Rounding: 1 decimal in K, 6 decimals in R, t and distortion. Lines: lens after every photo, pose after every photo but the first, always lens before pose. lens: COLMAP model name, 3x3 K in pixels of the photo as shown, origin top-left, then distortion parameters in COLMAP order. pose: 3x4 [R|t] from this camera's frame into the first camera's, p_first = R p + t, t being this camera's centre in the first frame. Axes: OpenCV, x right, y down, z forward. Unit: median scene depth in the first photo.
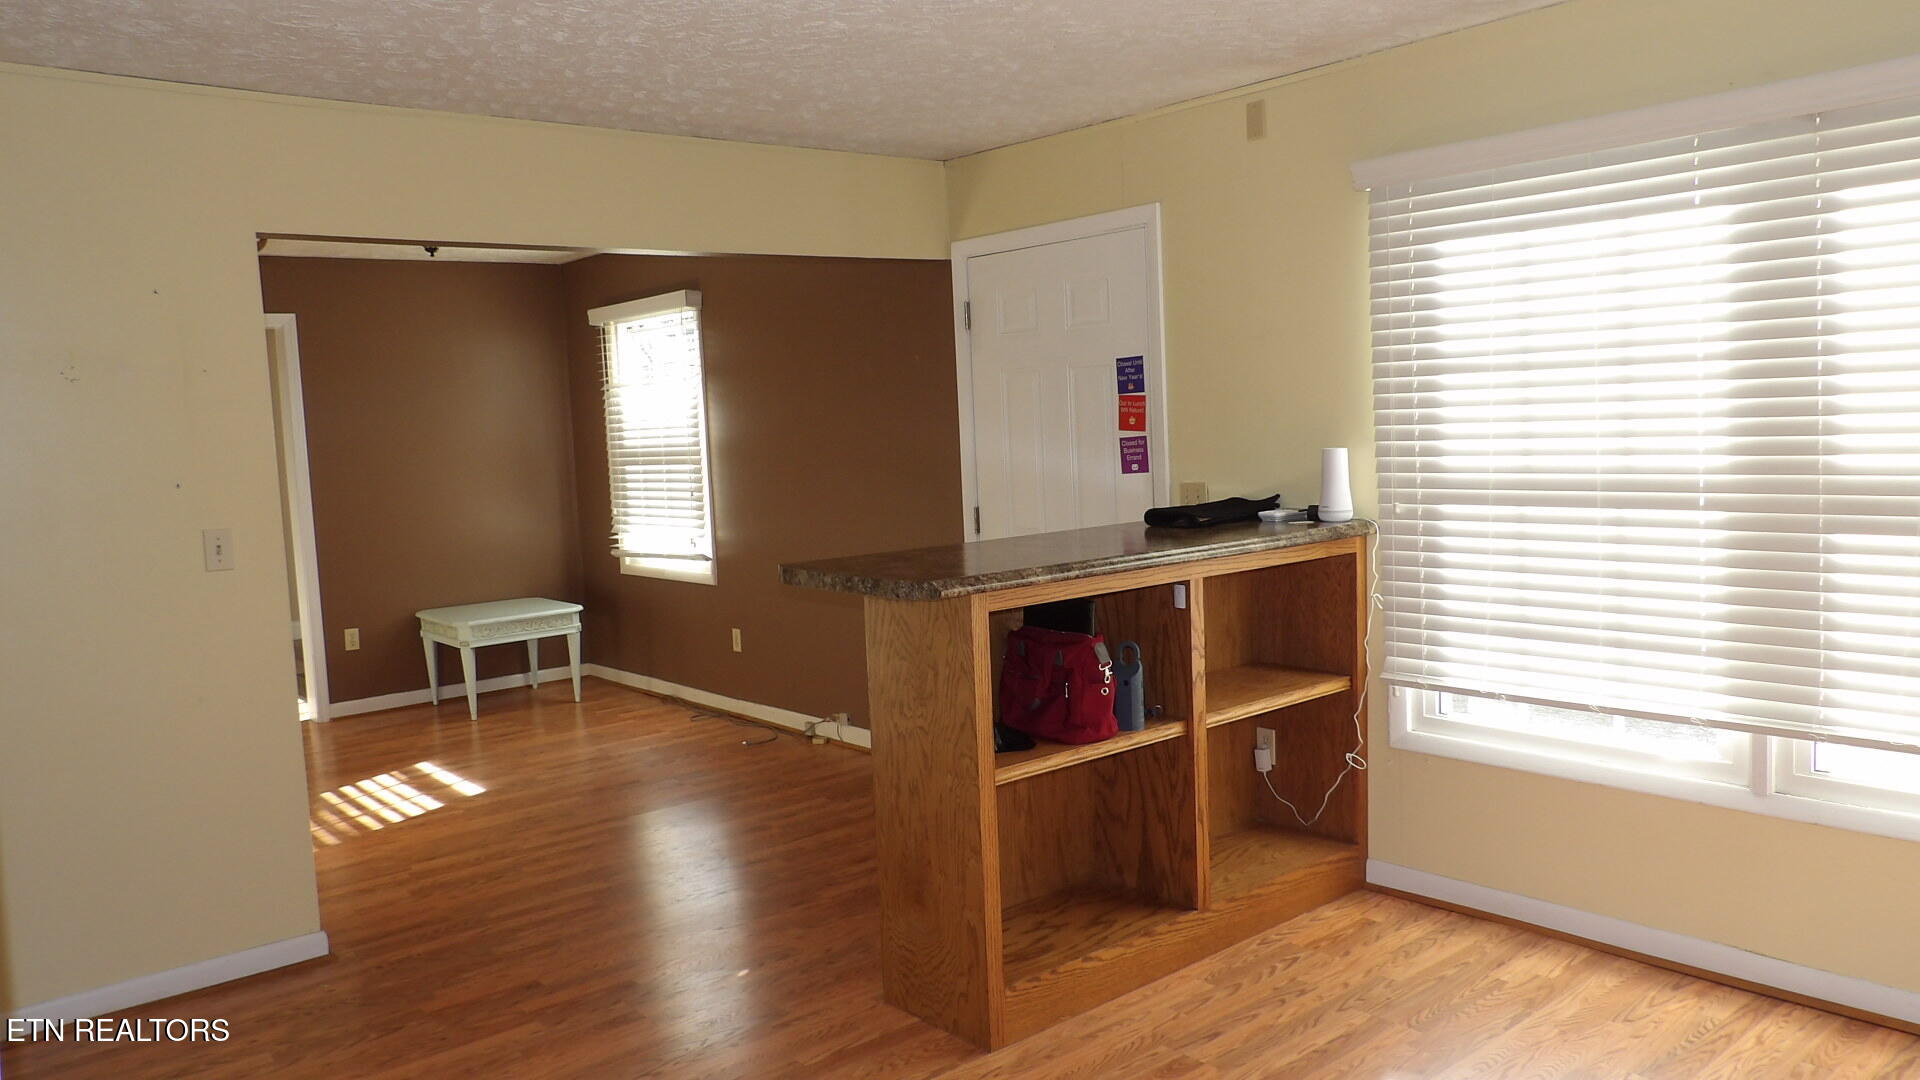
lens RADIAL K [[1290.4, 0, 960.0], [0, 1290.4, 540.0], [0, 0, 1]] dist [-0.094025, 0.073402]
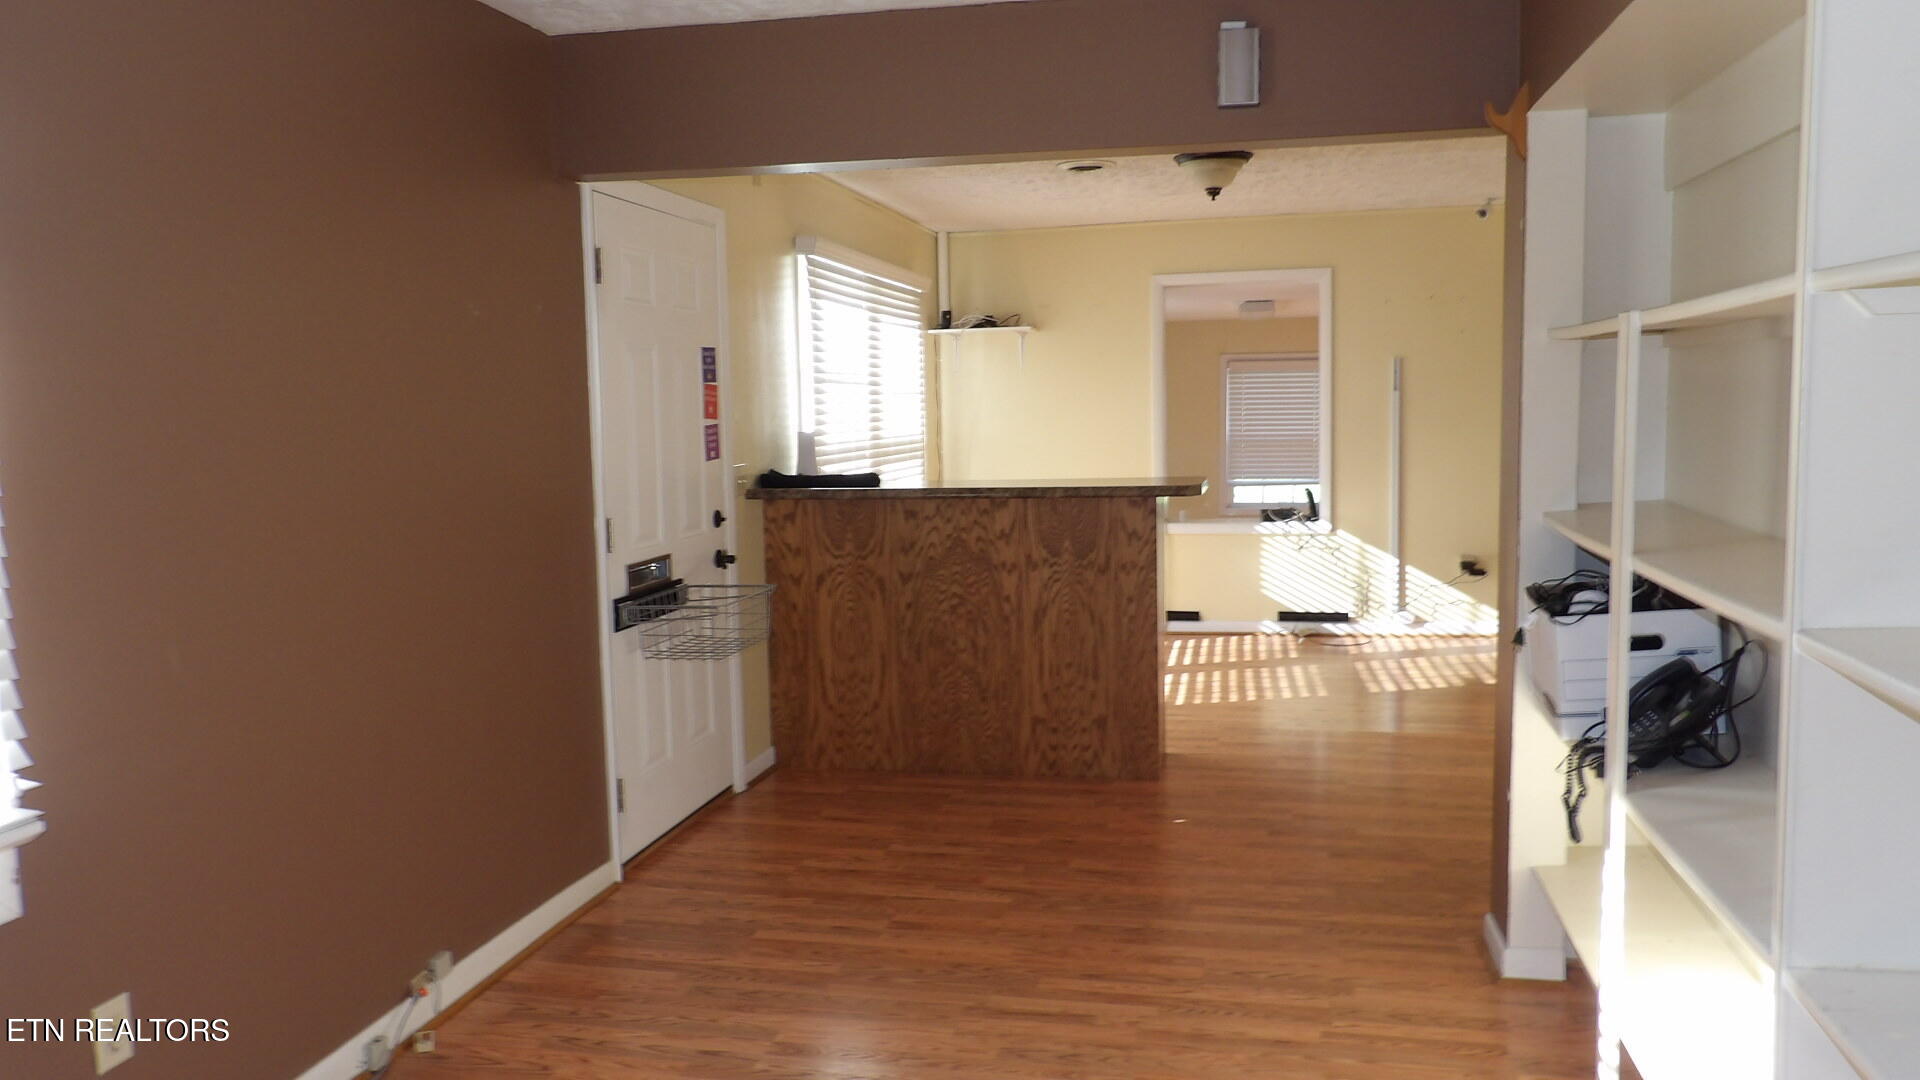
lens RADIAL K [[1369.4, 0, 960.0], [0, 1369.4, 540.0], [0, 0, 1]] dist [0.042044, 0.000054]
pose [[-0.584181, -0.039271, 0.810673, -0.881711], [0.106261, 0.986531, 0.124363, -0.105446], [-0.804637, 0.158793, -0.572139, 1.492879]]
